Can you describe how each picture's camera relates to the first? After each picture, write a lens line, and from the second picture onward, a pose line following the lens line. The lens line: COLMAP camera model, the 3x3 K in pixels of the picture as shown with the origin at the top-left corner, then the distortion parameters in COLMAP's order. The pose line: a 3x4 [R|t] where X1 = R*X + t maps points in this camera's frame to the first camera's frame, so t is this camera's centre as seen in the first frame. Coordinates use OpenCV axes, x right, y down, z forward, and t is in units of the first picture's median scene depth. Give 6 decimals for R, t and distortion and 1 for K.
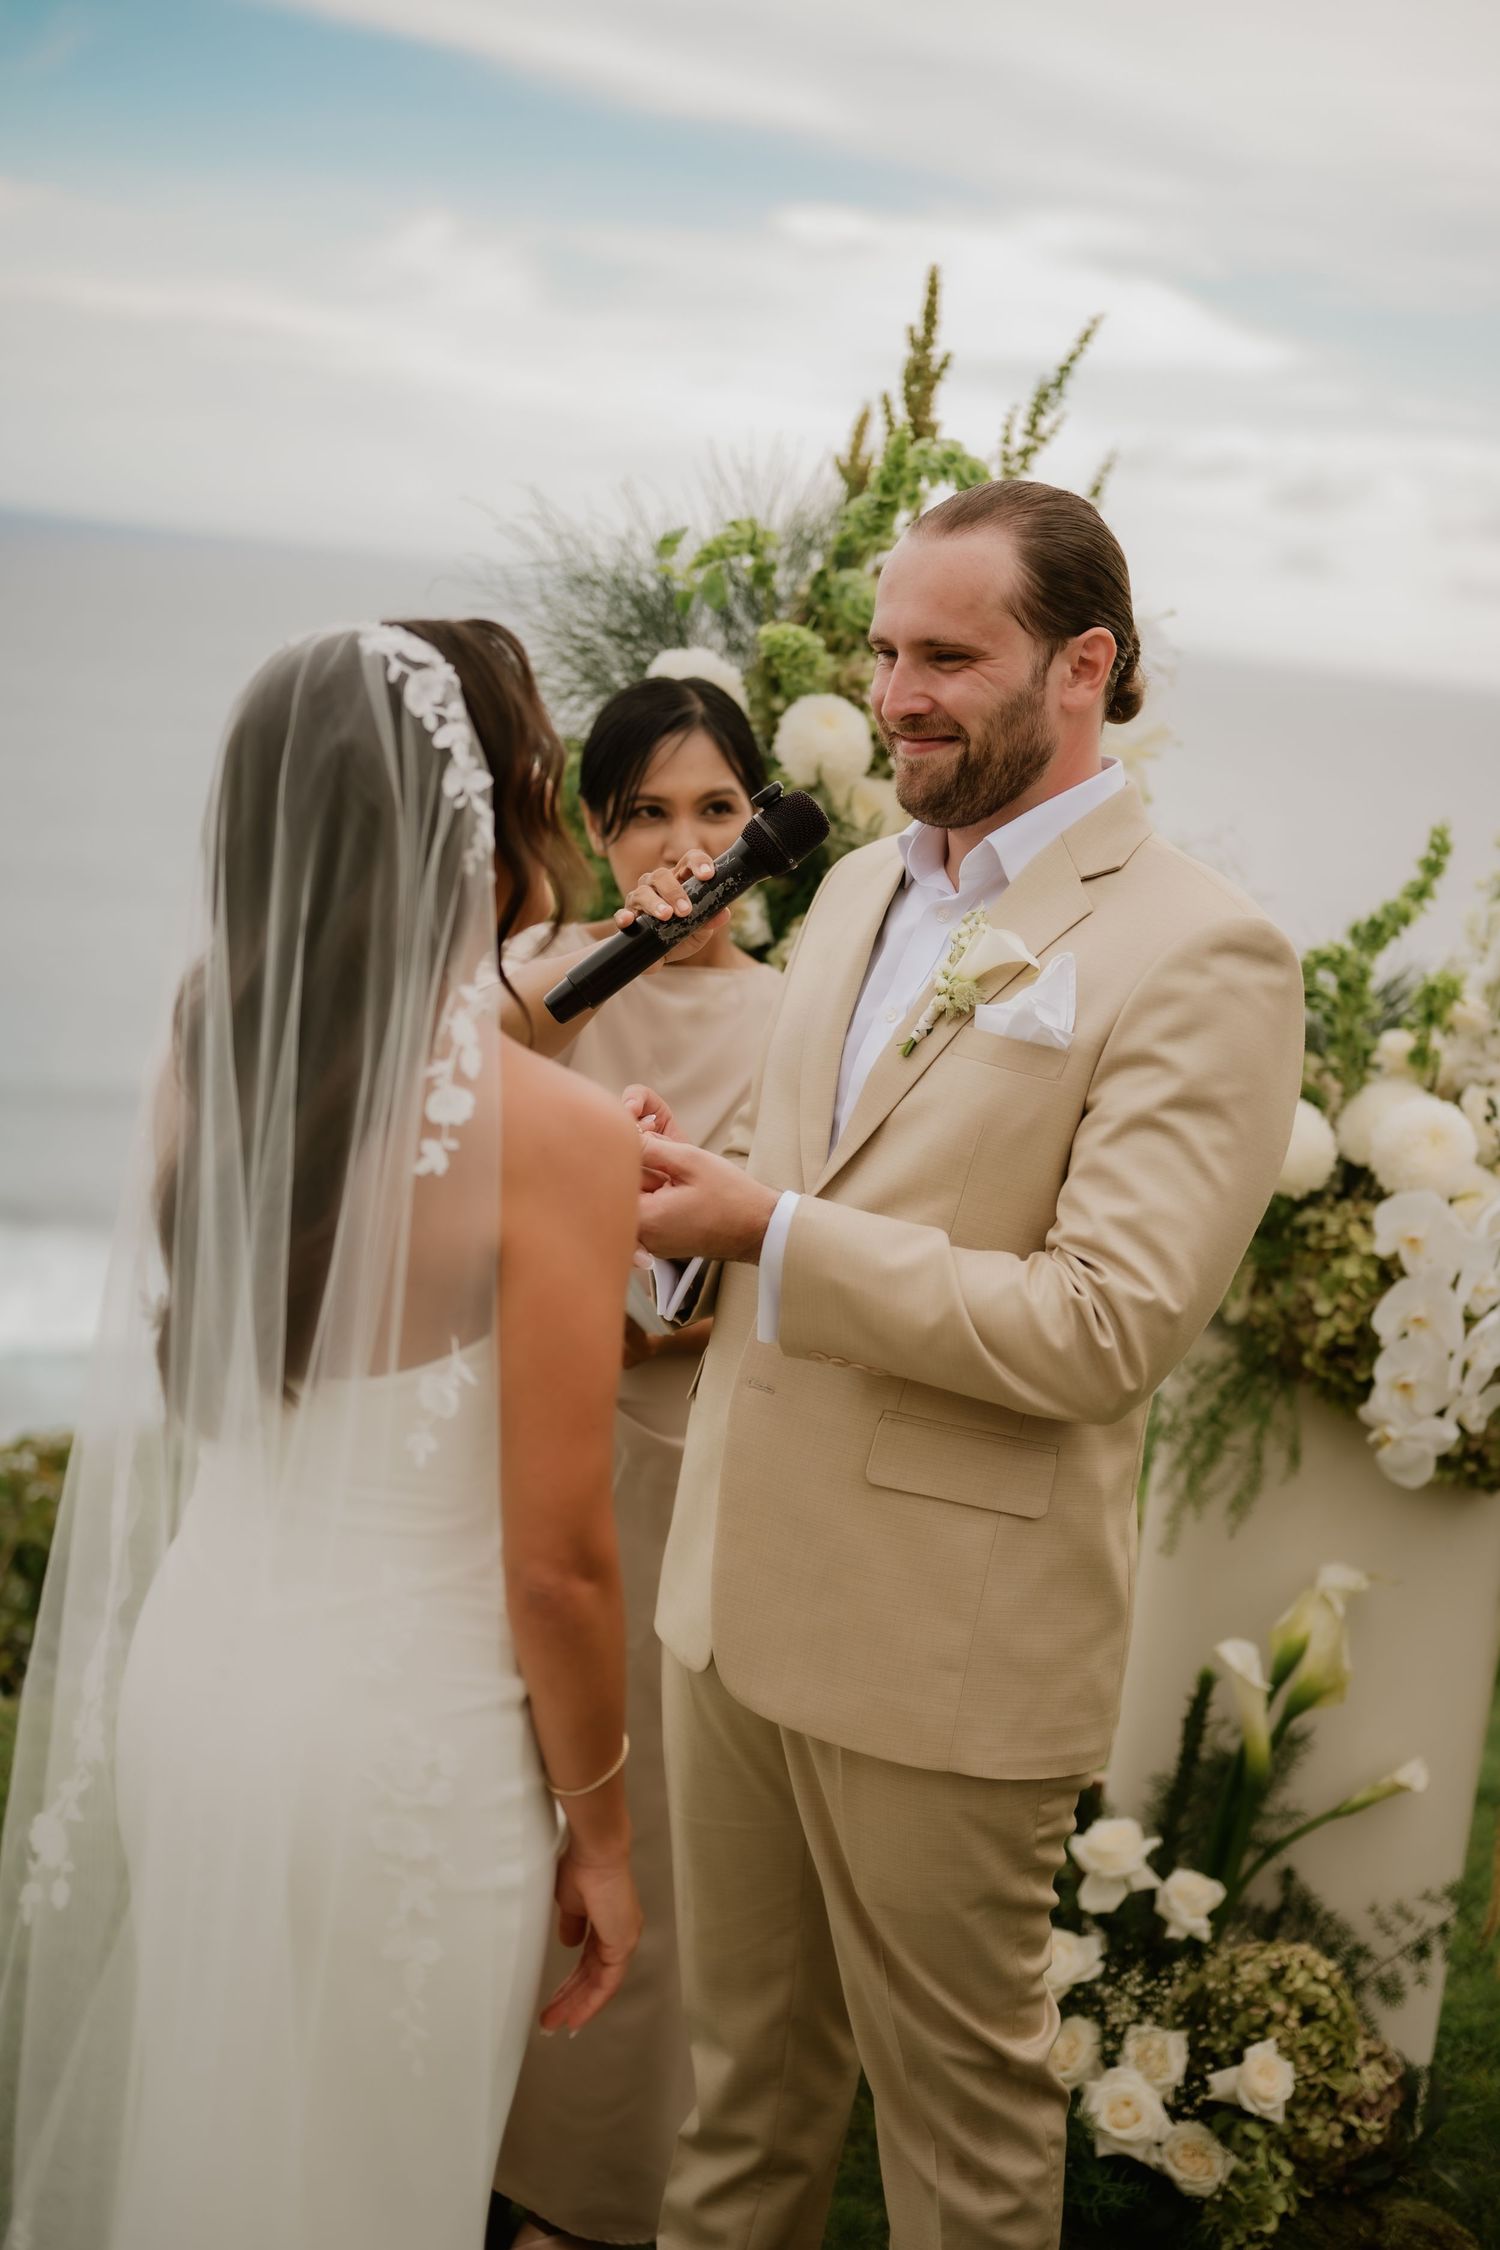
lens RADIAL K [[3594.7, 0, 734.6], [0, 3594.7, 1117.1], [0, 0, 1]] dist [-0.061880, 0.000000]
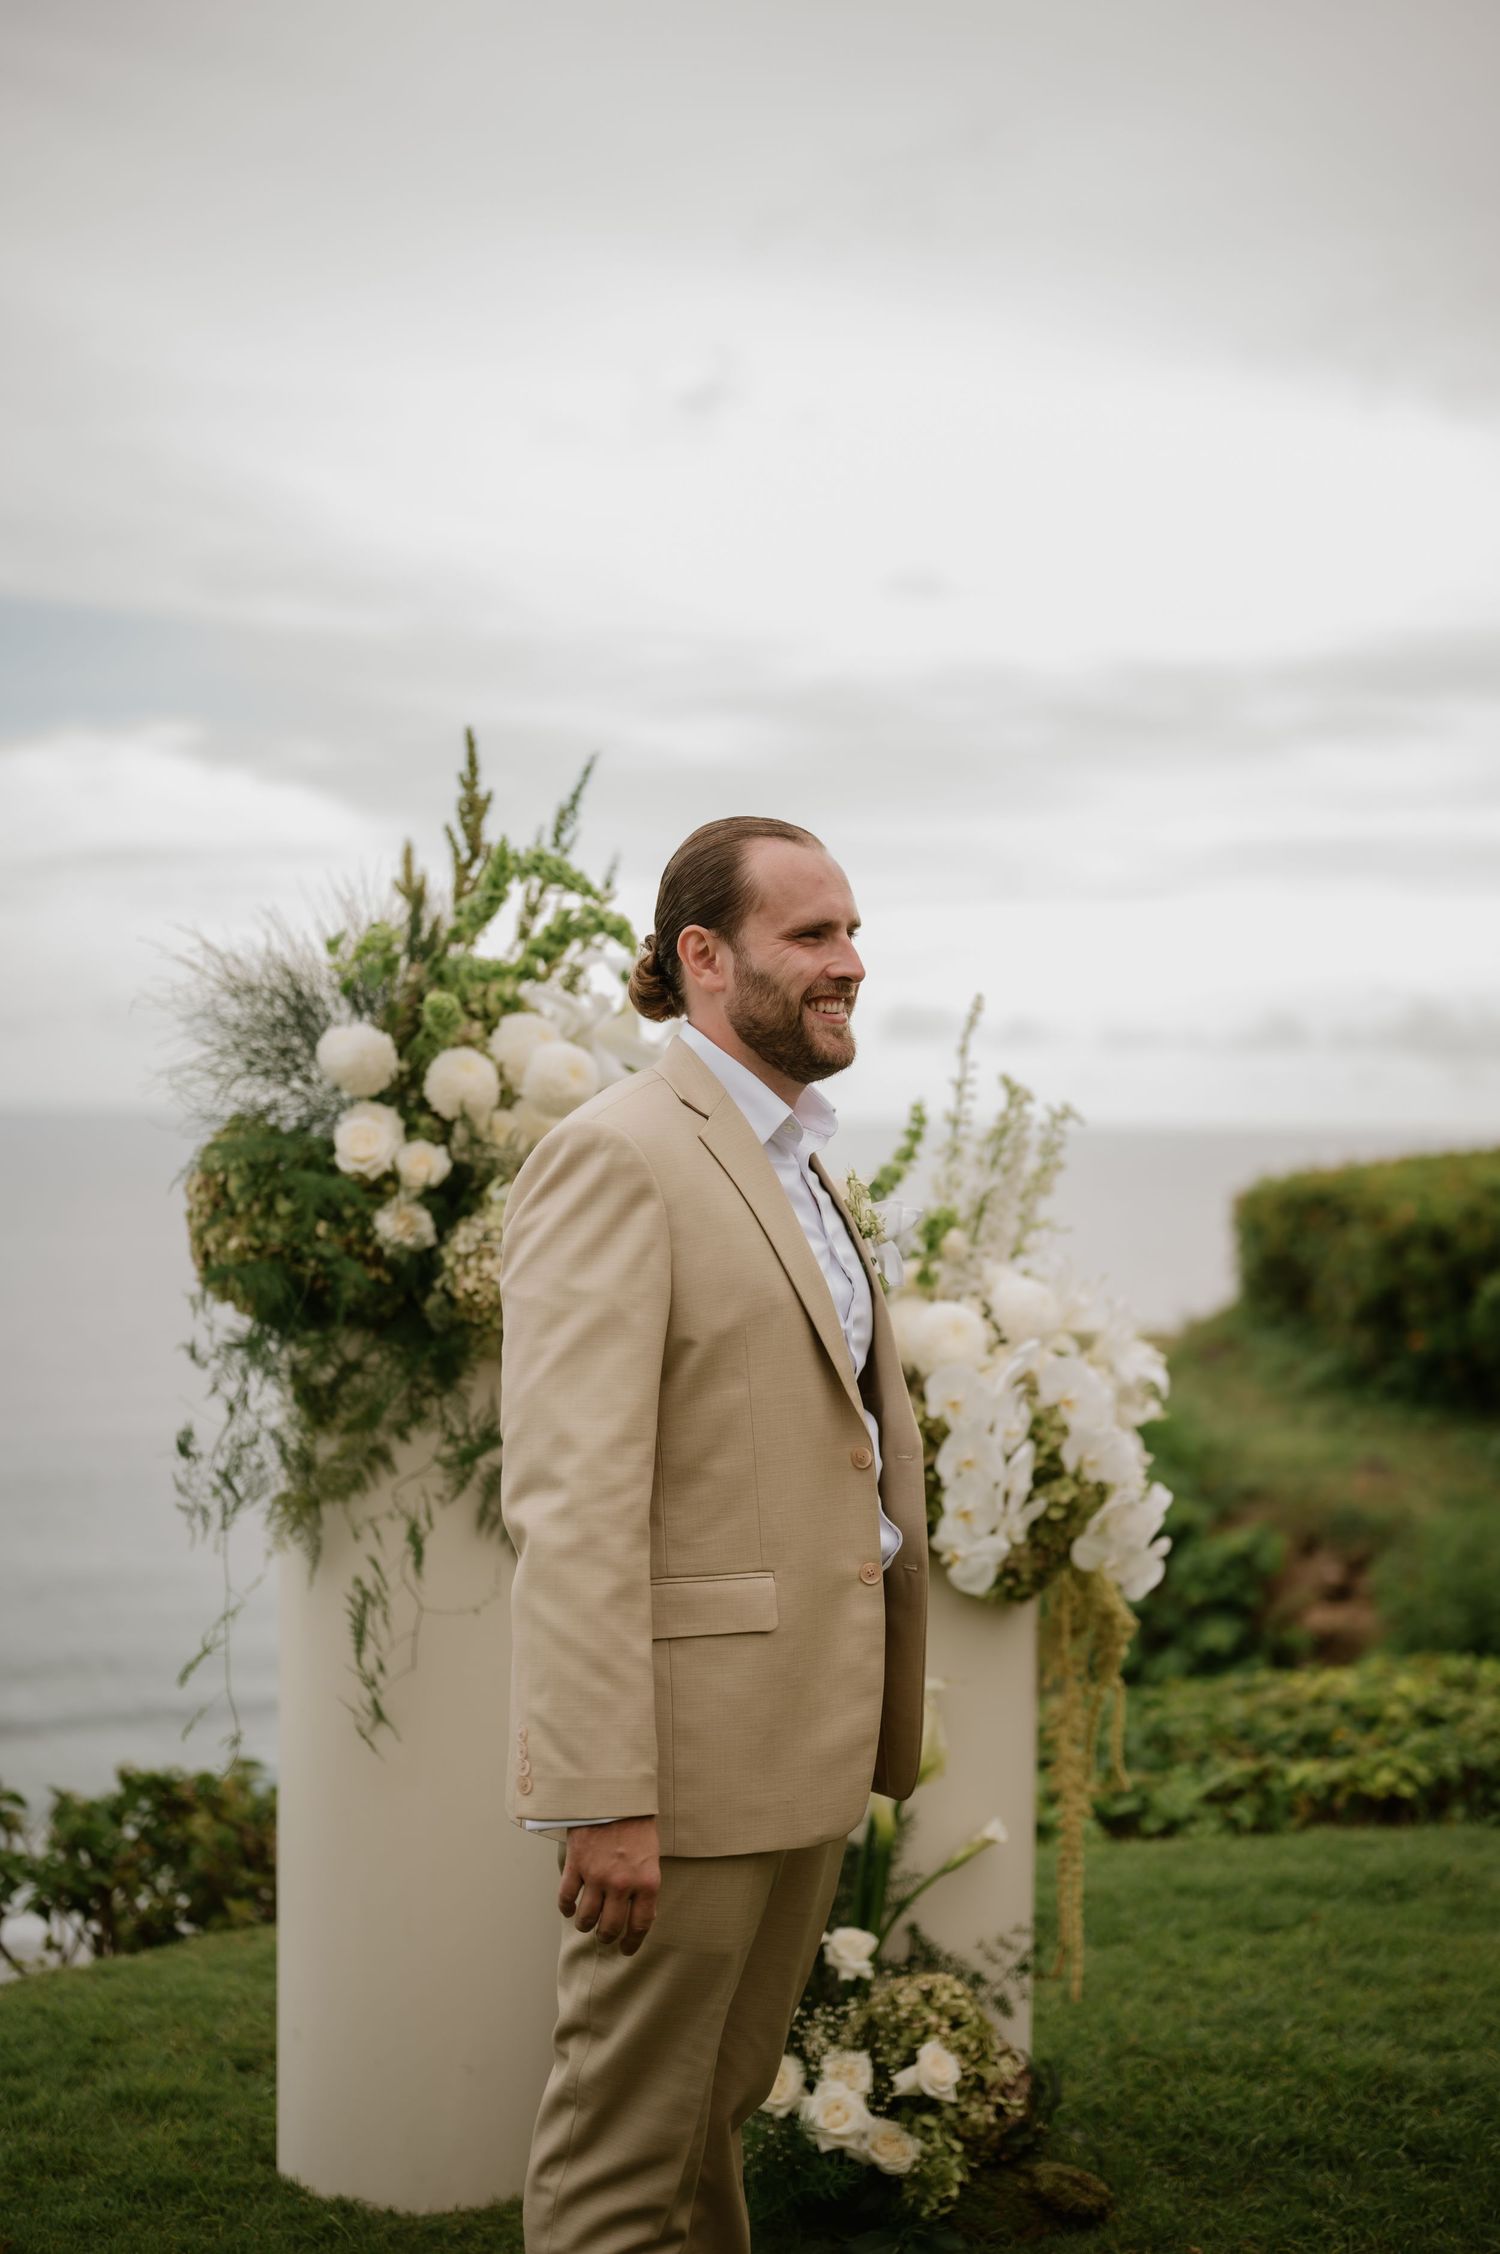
lens RADIAL K [[3601.1, 0, 761.4], [0, 3601.1, 1129.0], [0, 0, 1]] dist [-0.061880, 0.000000]
pose [[0.961065, -0.103637, 0.256151, -0.202286], [0.138528, 0.982801, -0.122113, 0.083695], [-0.239090, 0.152843, 0.958893, -0.264823]]
